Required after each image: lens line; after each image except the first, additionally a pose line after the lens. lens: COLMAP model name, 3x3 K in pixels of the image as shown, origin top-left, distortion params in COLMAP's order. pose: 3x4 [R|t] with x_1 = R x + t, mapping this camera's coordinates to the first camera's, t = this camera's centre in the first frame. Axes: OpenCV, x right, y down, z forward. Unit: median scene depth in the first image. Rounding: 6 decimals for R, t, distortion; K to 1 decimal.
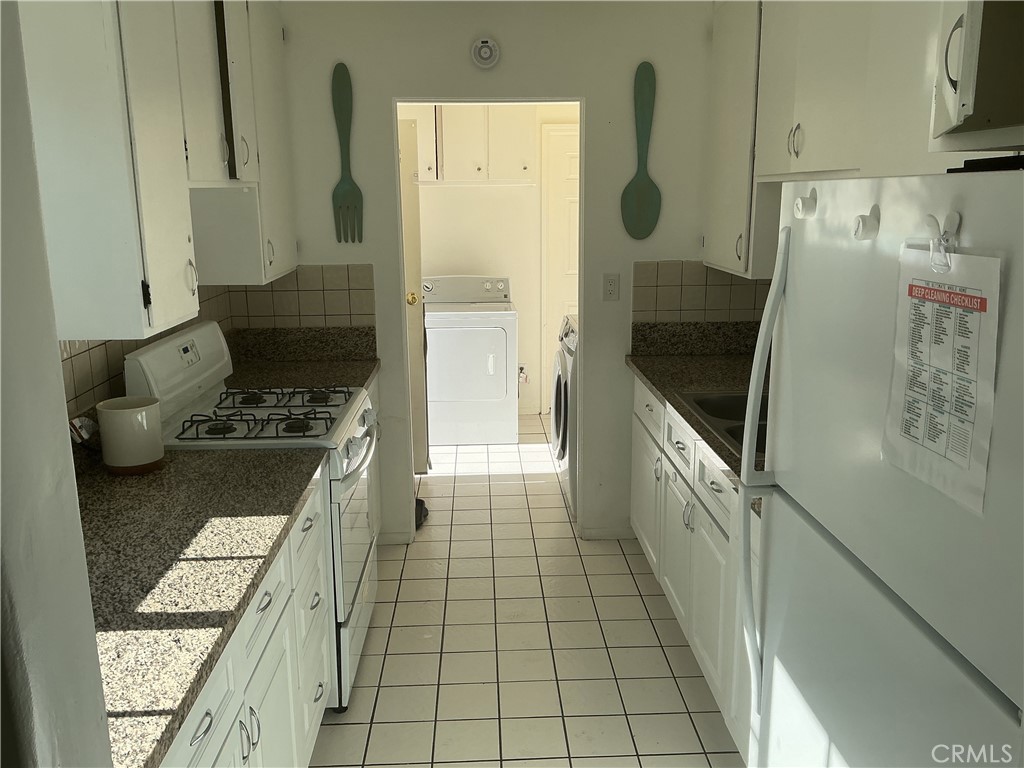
lens RADIAL K [[863.9, 0, 511.9], [0, 863.9, 382.7], [0, 0, 1]] dist [0.061160, -0.055994]
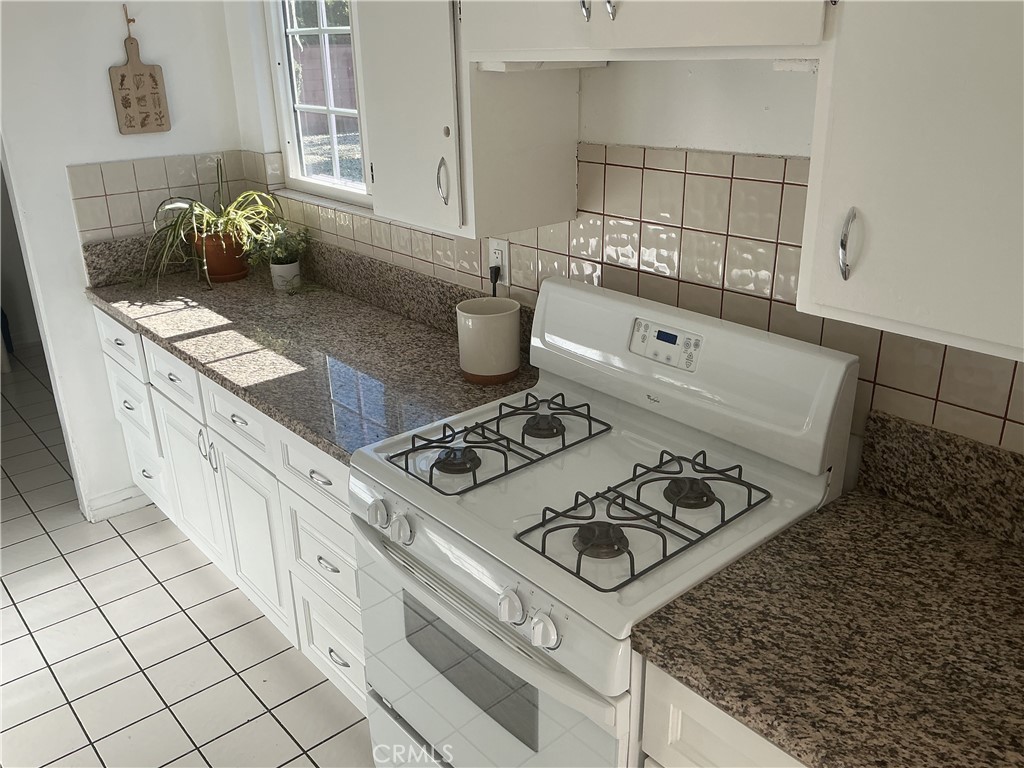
lens RADIAL K [[863.9, 0, 513.0], [0, 863.9, 381.5], [0, 0, 1]] dist [0.061160, -0.055994]
pose [[-0.783341, 0.251359, -0.568503, 0.098707], [-0.107849, 0.845760, 0.522550, -0.504968], [0.612164, 0.470647, -0.635410, 2.130525]]
